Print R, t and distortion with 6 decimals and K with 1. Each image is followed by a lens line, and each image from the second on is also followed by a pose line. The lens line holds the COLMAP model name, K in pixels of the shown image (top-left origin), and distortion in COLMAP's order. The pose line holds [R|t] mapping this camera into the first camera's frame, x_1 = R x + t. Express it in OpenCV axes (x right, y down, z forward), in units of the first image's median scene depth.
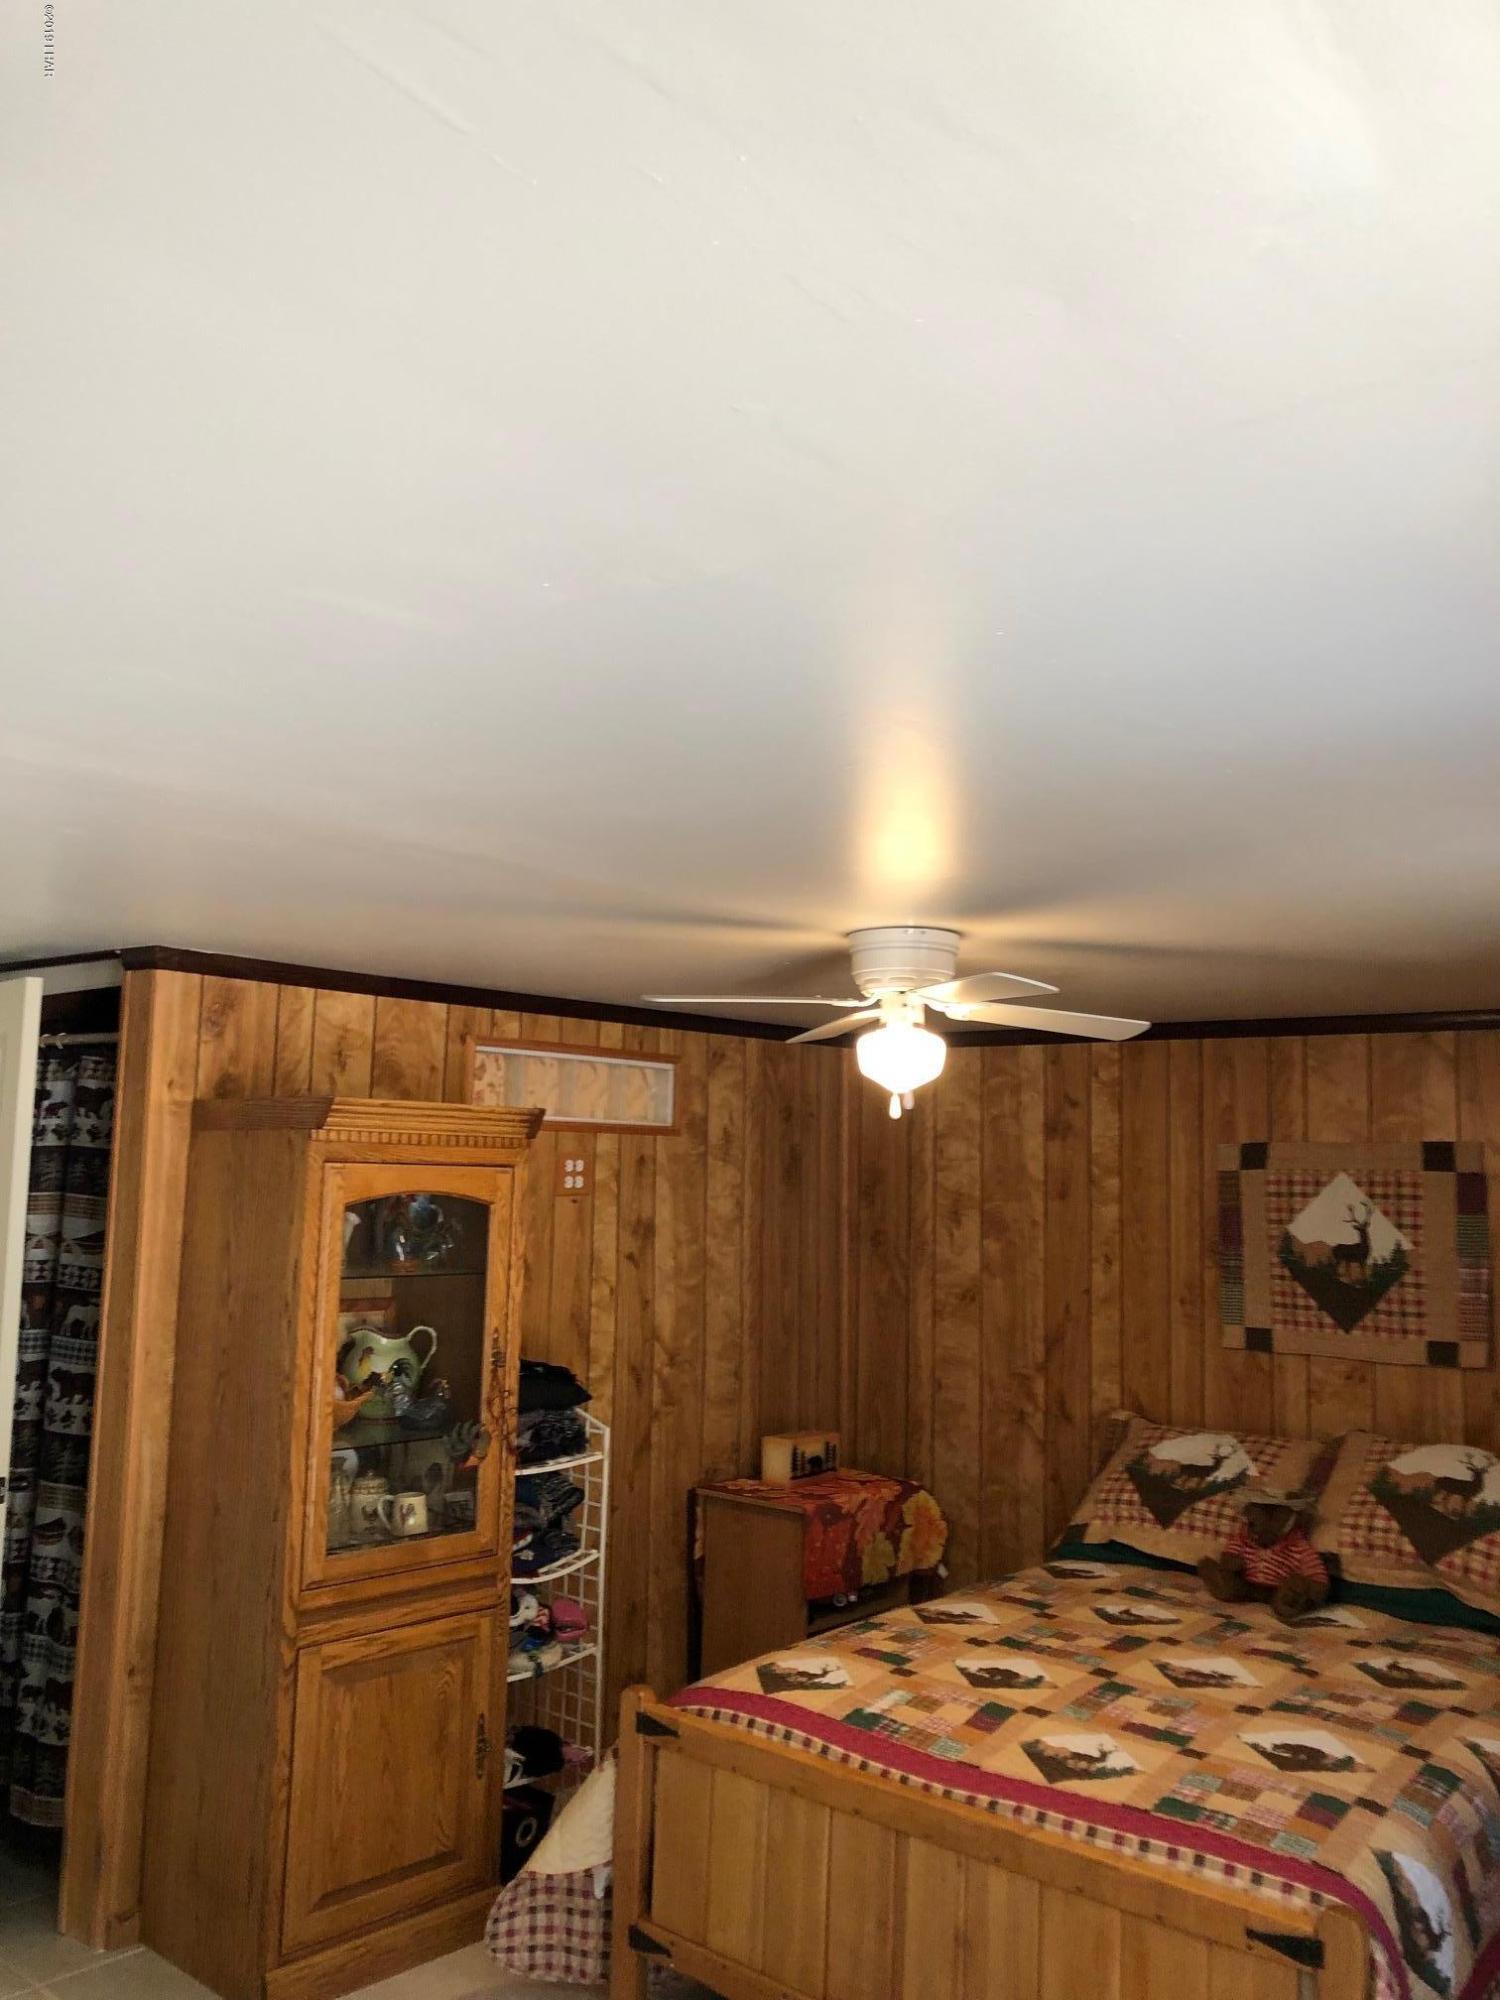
lens RADIAL K [[1597.8, 0, 709.5], [0, 1597.8, 997.3], [0, 0, 1]] dist [-0.126290, 0.216053]
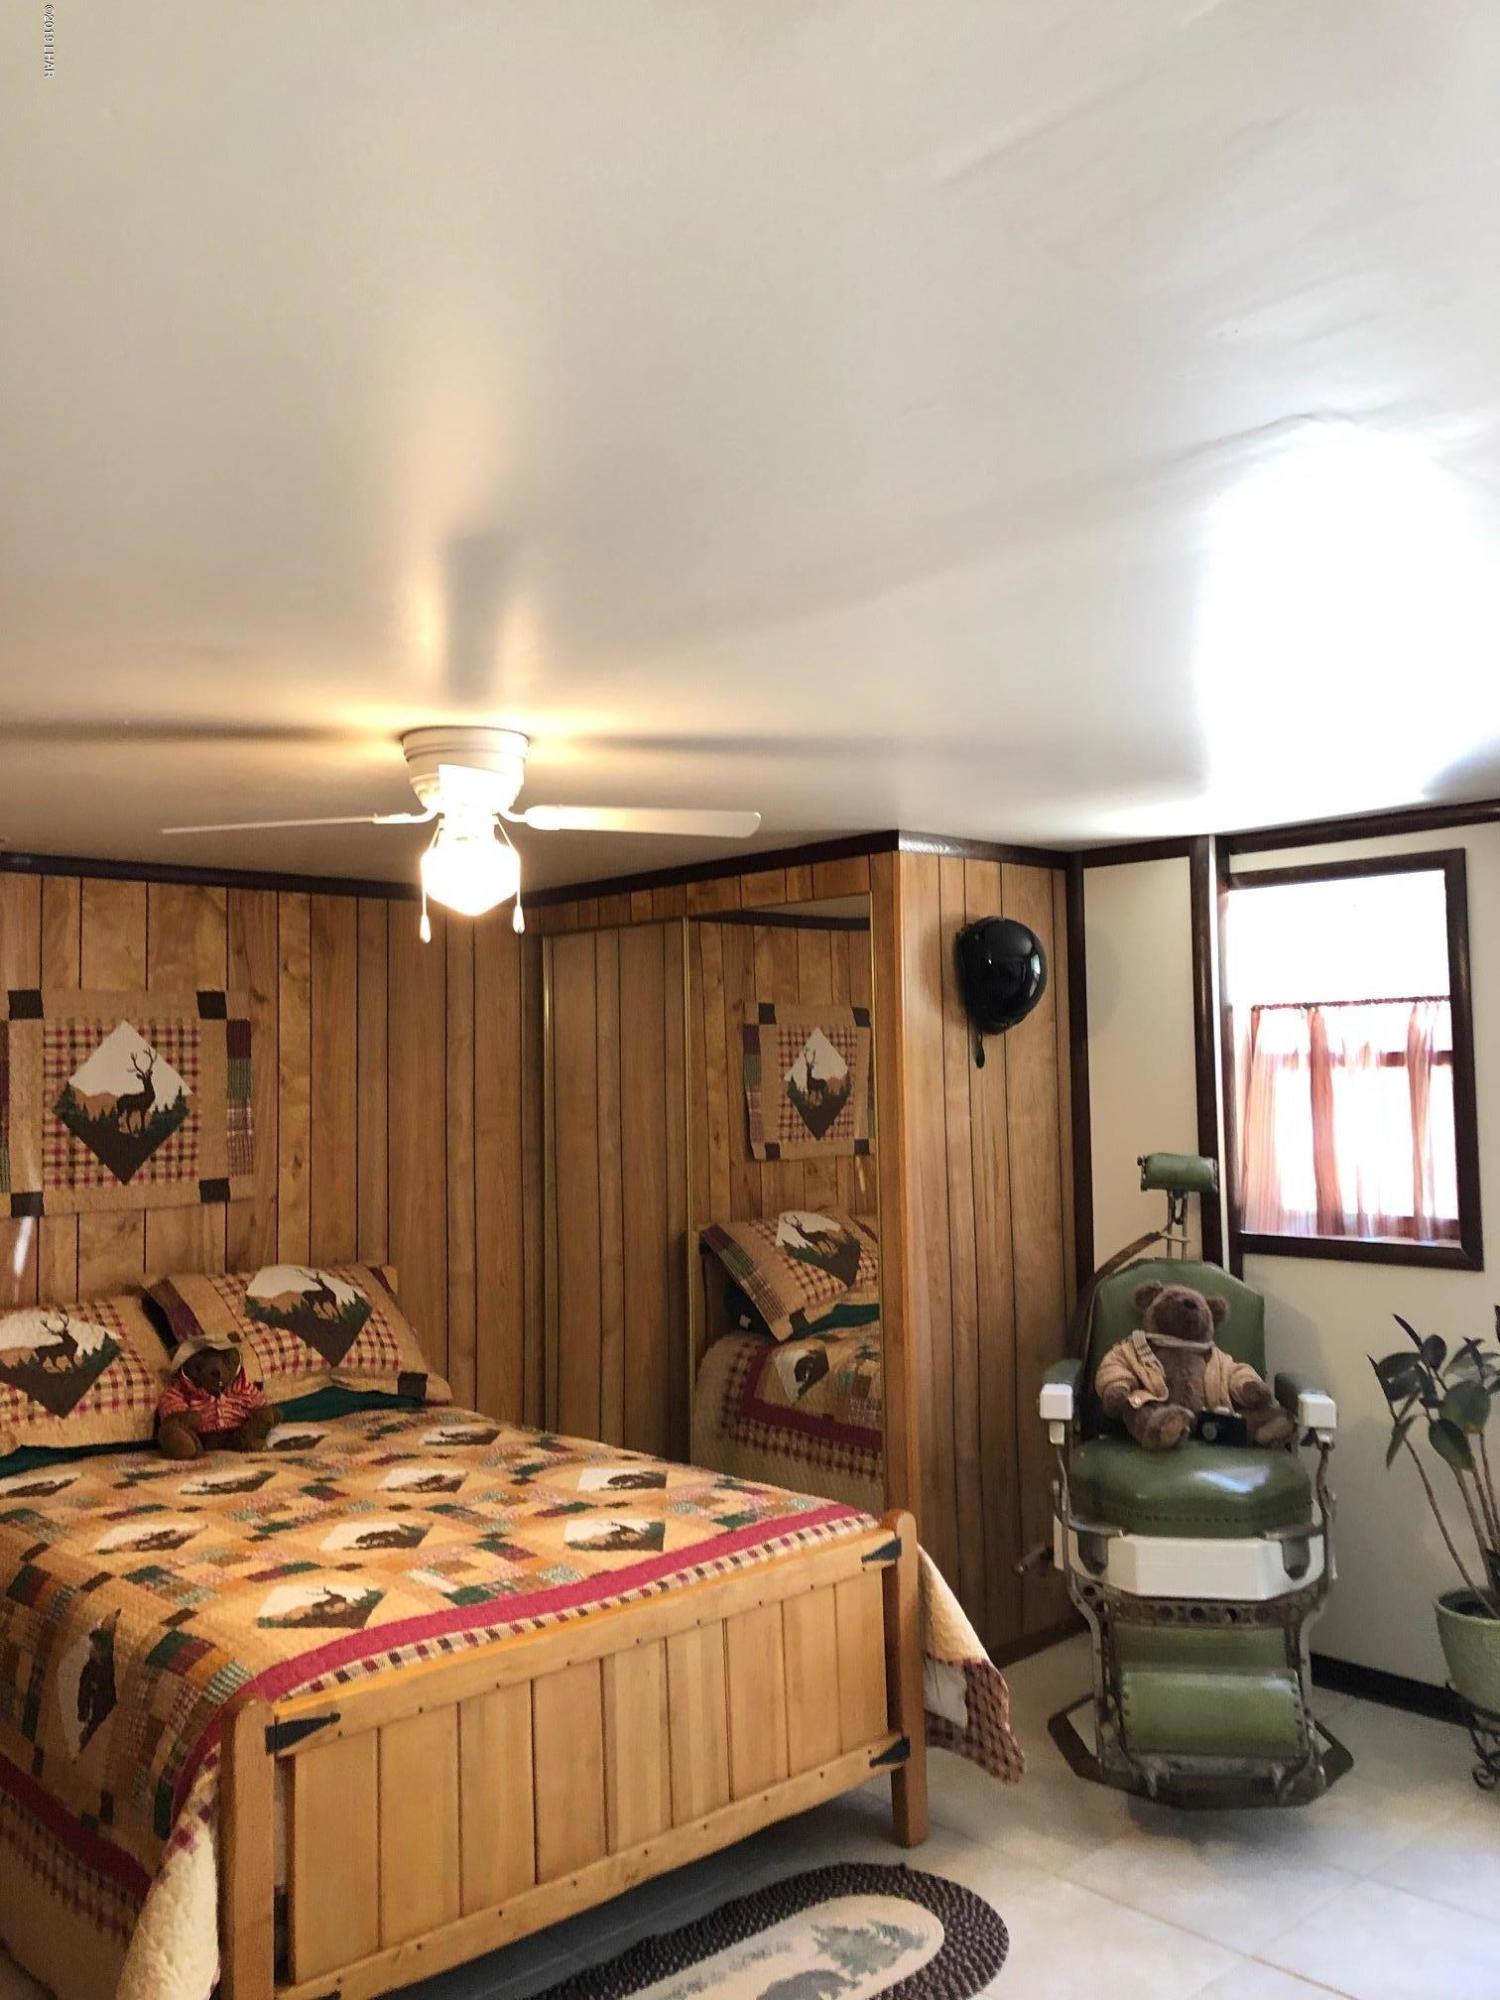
lens RADIAL K [[1579.7, 0, 745.3], [0, 1579.7, 987.5], [0, 0, 1]] dist [0.007701, -0.002064]
pose [[0.149967, 0.019799, 0.988493, -0.524080], [-0.084390, 0.996407, -0.007155, 0.066283], [-0.985083, -0.082346, 0.151099, 0.483449]]
